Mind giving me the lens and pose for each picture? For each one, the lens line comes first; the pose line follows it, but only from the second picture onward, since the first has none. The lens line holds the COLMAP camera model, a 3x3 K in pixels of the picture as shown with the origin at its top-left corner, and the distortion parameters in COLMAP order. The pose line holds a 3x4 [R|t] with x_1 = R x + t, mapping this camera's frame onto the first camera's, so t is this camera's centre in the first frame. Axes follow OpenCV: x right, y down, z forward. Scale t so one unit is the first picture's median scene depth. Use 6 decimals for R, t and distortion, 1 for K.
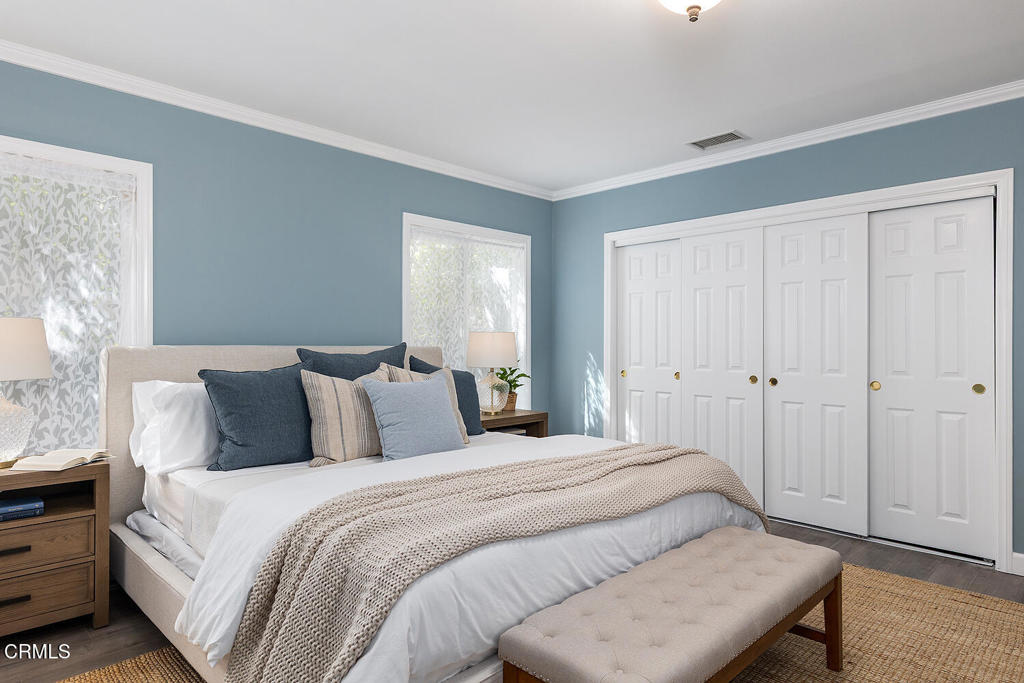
lens RADIAL K [[591.8, 0, 514.4], [0, 591.8, 342.8], [0, 0, 1]] dist [-0.000947, -0.002262]
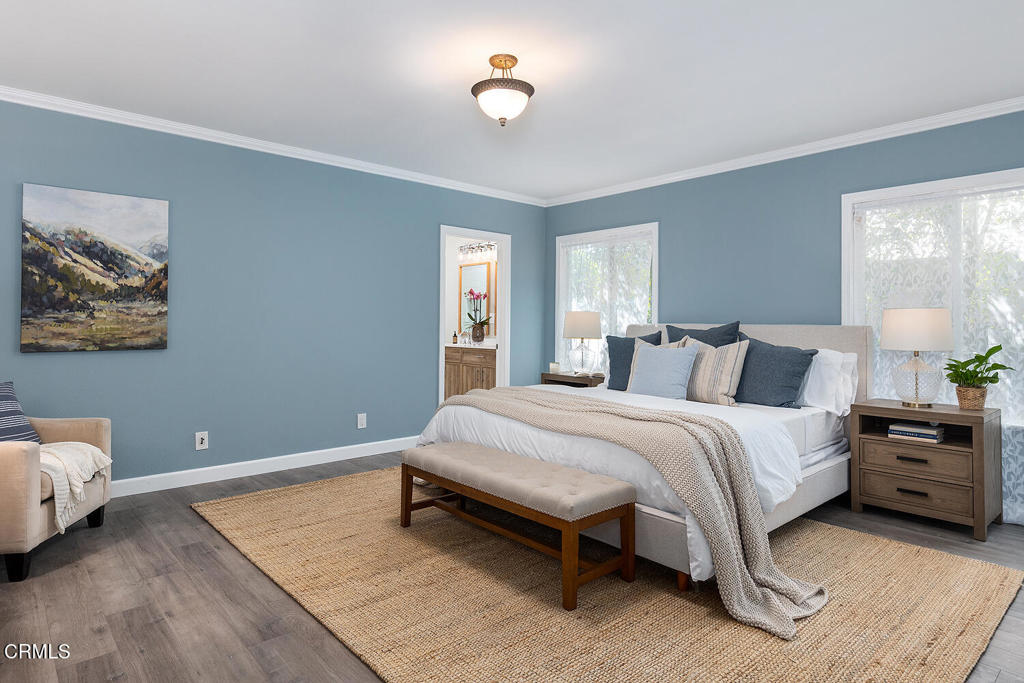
lens RADIAL K [[591.8, 0, 524.0], [0, 591.8, 321.4], [0, 0, 1]] dist [-0.000947, -0.002262]
pose [[-0.046614, -0.007062, -0.998888, 1.193490], [-0.003143, 0.999971, -0.006923, 0.011866], [0.998908, 0.002817, -0.046635, 0.689759]]
